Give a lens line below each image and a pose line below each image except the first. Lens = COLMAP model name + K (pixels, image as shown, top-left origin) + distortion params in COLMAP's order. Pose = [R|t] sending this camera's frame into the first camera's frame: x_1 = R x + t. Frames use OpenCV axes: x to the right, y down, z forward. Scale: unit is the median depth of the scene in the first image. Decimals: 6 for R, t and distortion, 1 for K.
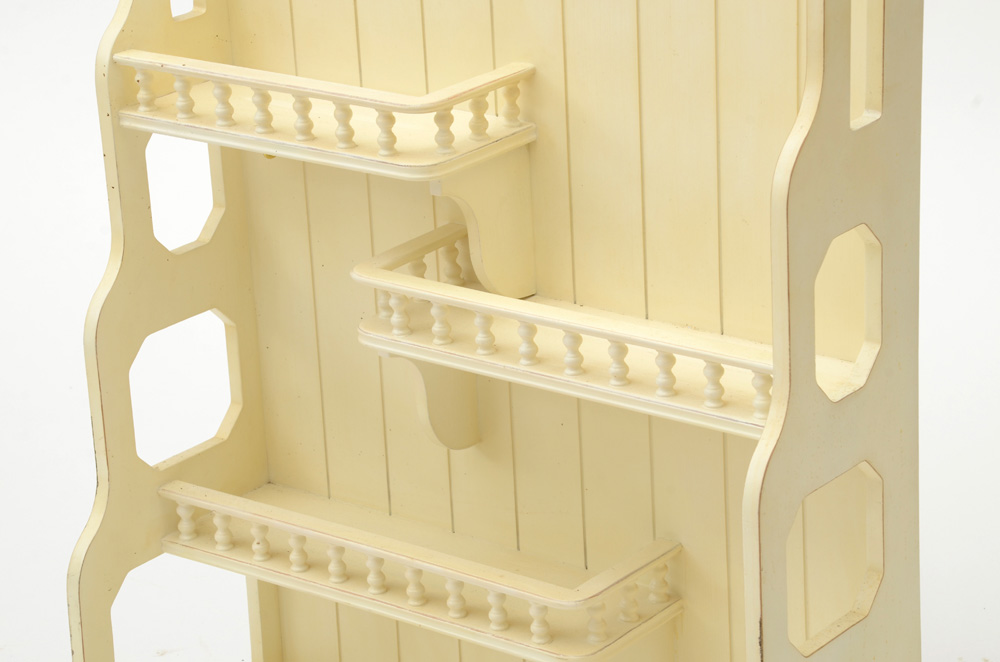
lens RADIAL K [[2912.2, 0, 499.9], [0, 2912.2, 325.4], [0, 0, 1]] dist [0.736695, 0.000000]
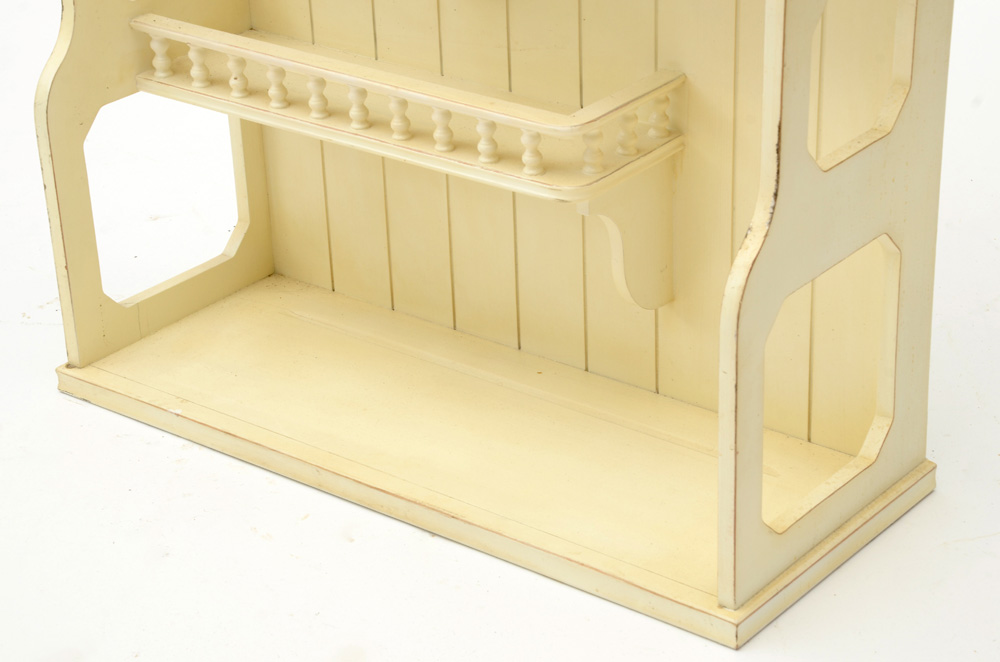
lens RADIAL K [[2344.7, 0, 500.5], [0, 2344.7, 330.8], [0, 0, 1]] dist [0.524834, 0.000000]
pose [[0.999910, 0.012899, 0.003656, 0.001471], [-0.013218, 0.994062, 0.108005, 0.074152], [-0.002241, -0.108044, 0.994144, 0.239608]]
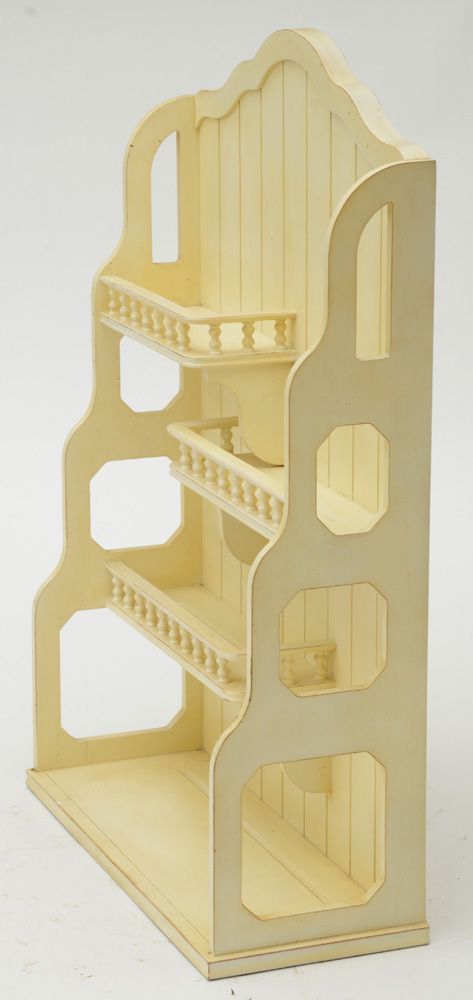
lens RADIAL K [[2827.0, 0, 235.6], [0, 2827.0, 502.6], [0, 0, 1]] dist [0.663451, 0.000000]
pose [[0.866364, 0.169304, -0.469841, 0.672143], [-0.207369, 0.977802, -0.030034, 0.058027], [0.454326, 0.123451, 0.882240, -0.294843]]
